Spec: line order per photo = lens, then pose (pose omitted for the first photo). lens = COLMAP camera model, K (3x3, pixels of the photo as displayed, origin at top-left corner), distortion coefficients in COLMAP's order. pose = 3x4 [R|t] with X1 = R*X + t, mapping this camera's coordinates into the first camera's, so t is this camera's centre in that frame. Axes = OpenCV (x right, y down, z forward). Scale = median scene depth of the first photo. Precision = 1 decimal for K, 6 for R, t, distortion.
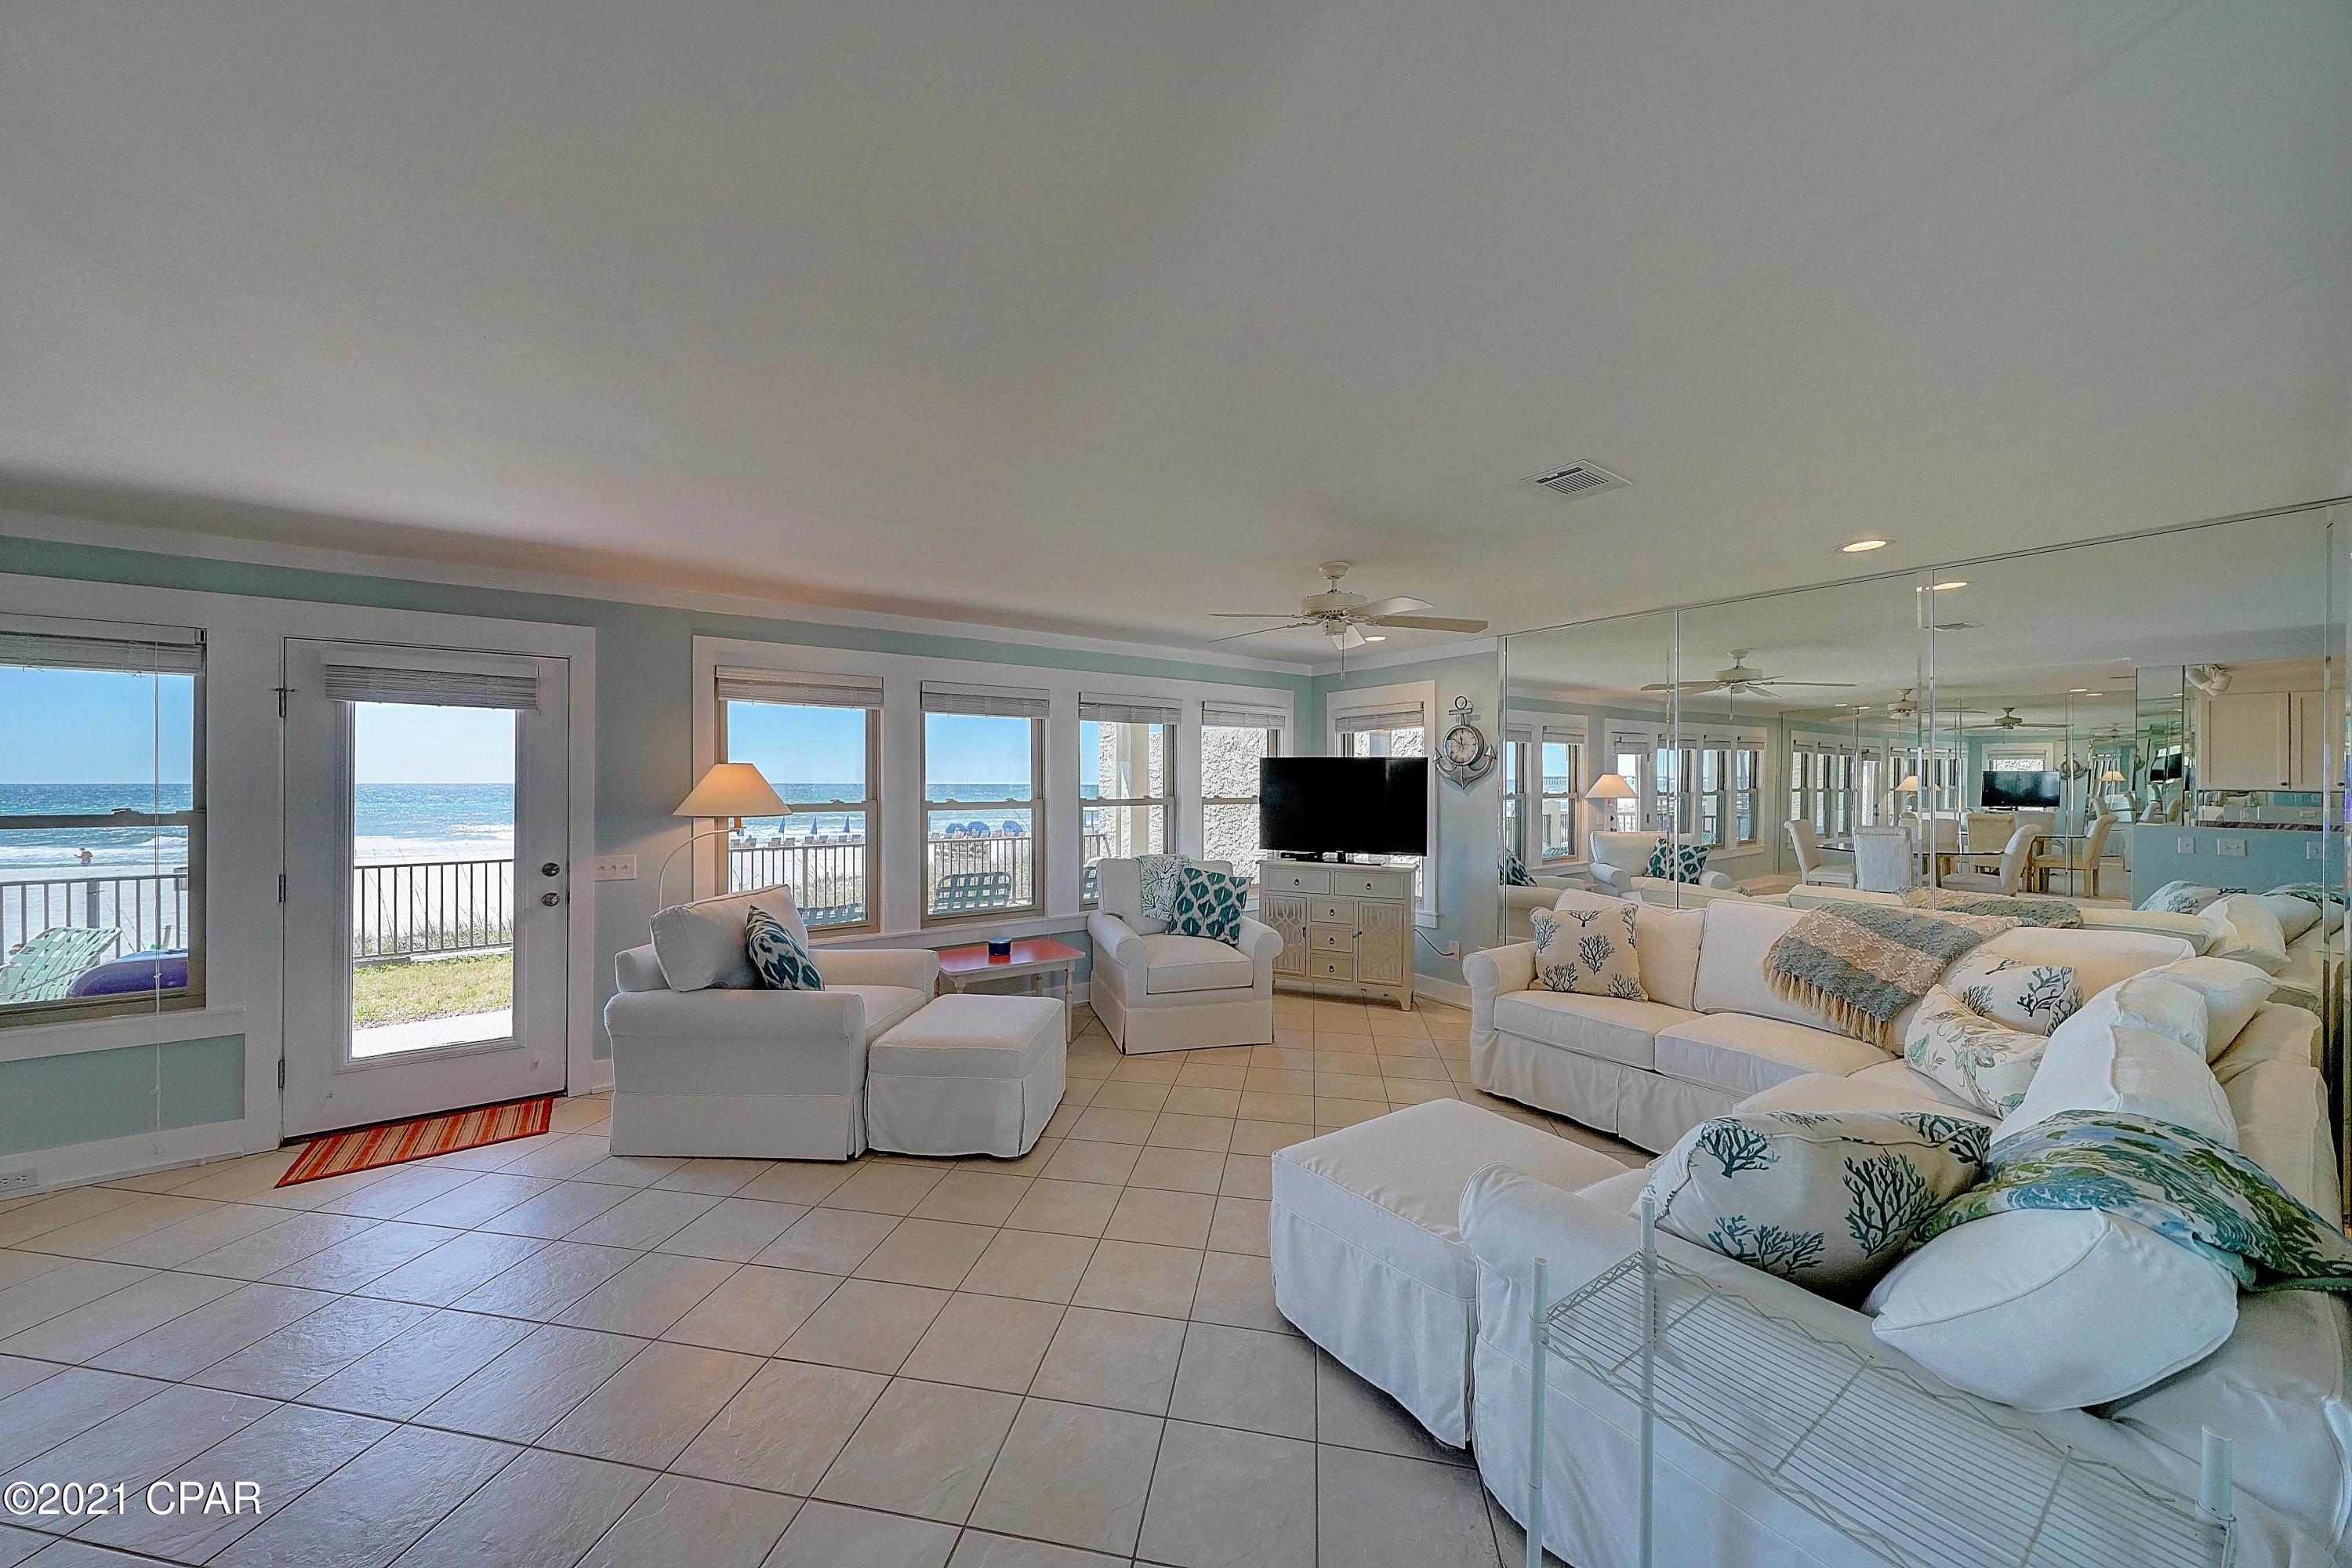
lens RADIAL K [[818.8, 0, 1167.7], [0, 818.8, 780.7], [0, 0, 1]] dist [-0.000822, -0.000143]
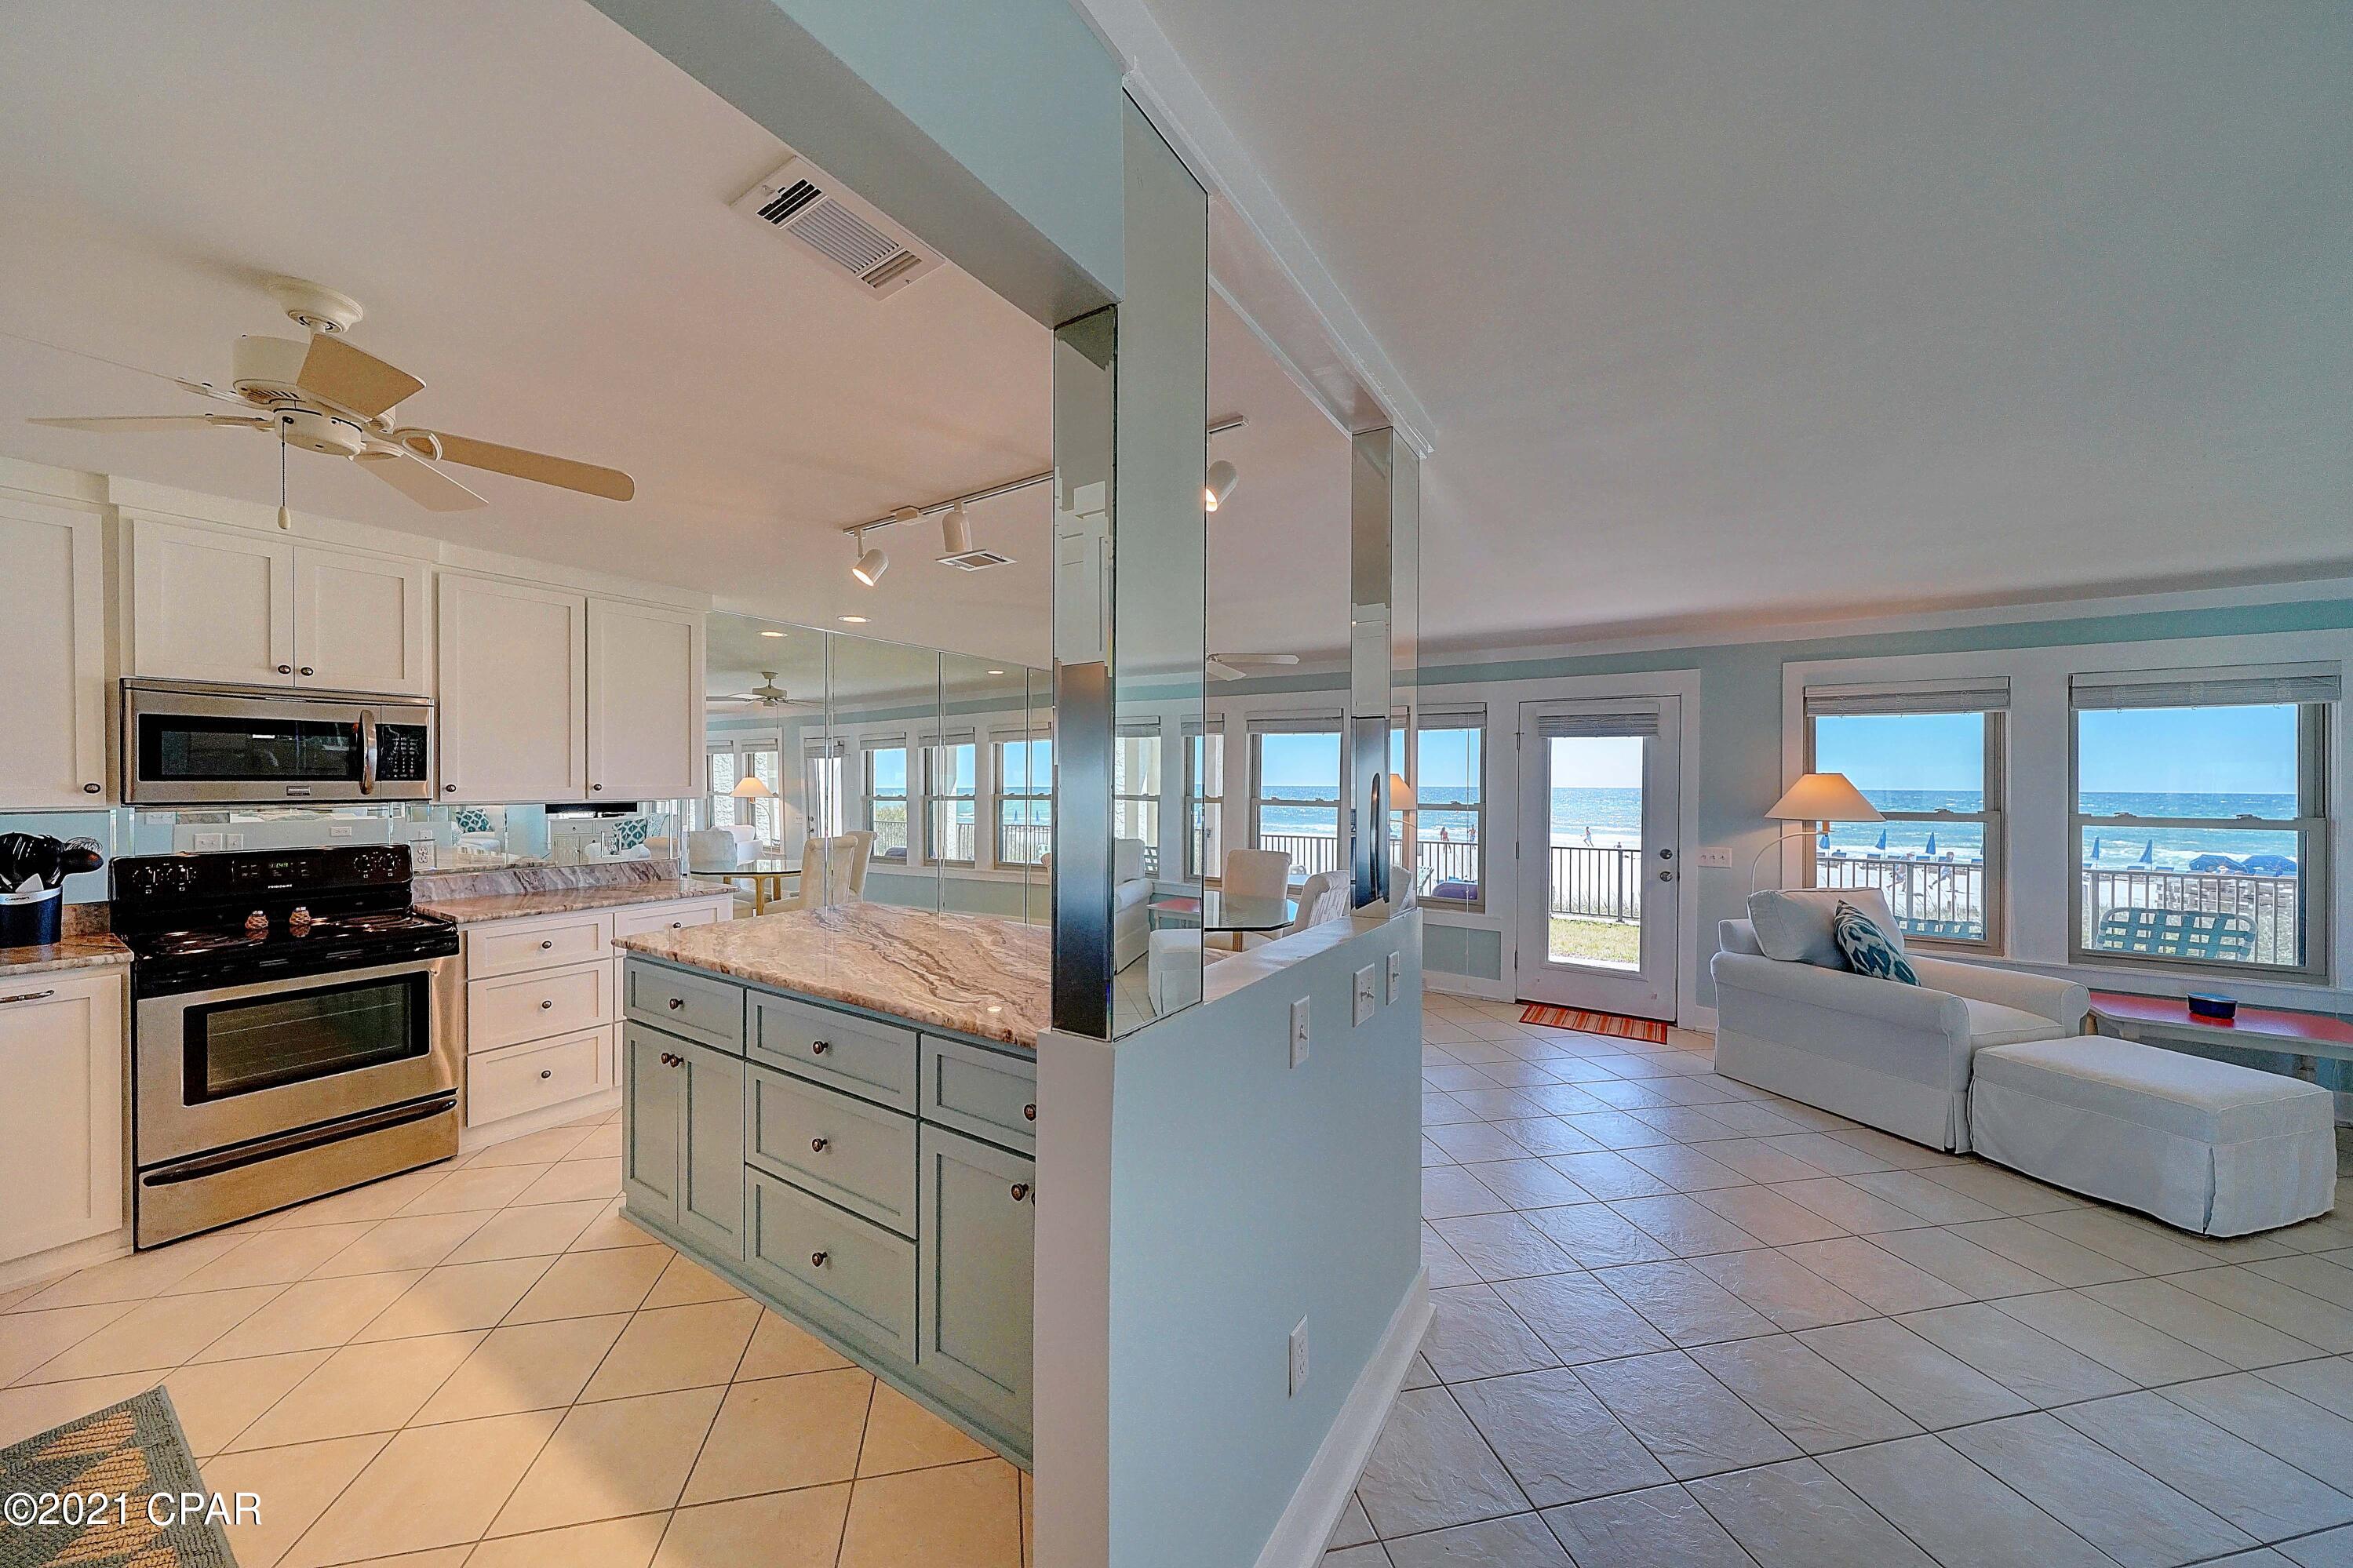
lens RADIAL K [[796.6, 0, 1170.3], [0, 796.6, 782.5], [0, 0, 1]] dist [-0.001209, -0.000119]
pose [[0.390105, 0.001213, -0.920769, 0.139069], [-0.005462, 0.999985, -0.000996, -0.003109], [0.920754, 0.005418, 0.390106, -0.275069]]
